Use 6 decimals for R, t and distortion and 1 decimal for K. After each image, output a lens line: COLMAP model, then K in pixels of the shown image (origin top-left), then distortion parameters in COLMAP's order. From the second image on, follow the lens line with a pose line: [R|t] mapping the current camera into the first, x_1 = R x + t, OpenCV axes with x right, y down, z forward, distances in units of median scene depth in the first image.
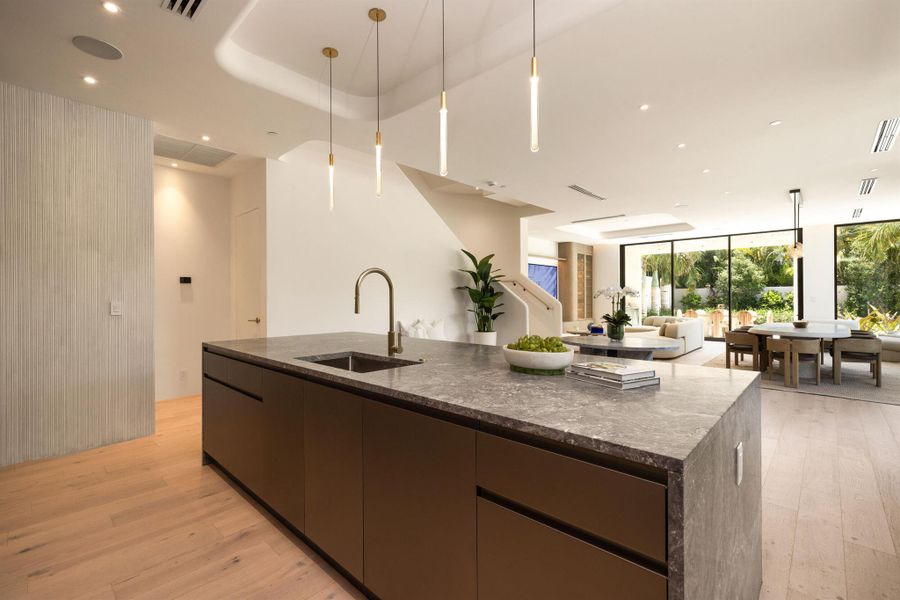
lens RADIAL K [[401.3, 0, 450.5], [0, 401.3, 297.7], [0, 0, 1]] dist [0.005374, 0.000089]
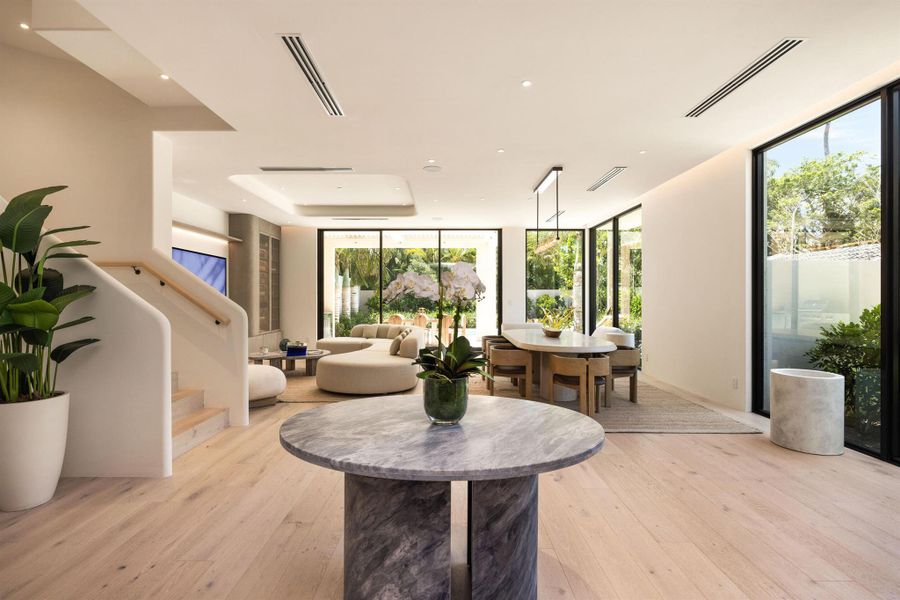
lens RADIAL K [[431.8, 0, 449.3], [0, 431.8, 298.8], [0, 0, 1]] dist [-0.004188, -0.001063]
pose [[0.726321, 0.002717, 0.687350, 0.064968], [-0.001180, 0.999996, -0.002705, -0.001047], [-0.687355, 0.001154, 0.726321, 0.320935]]
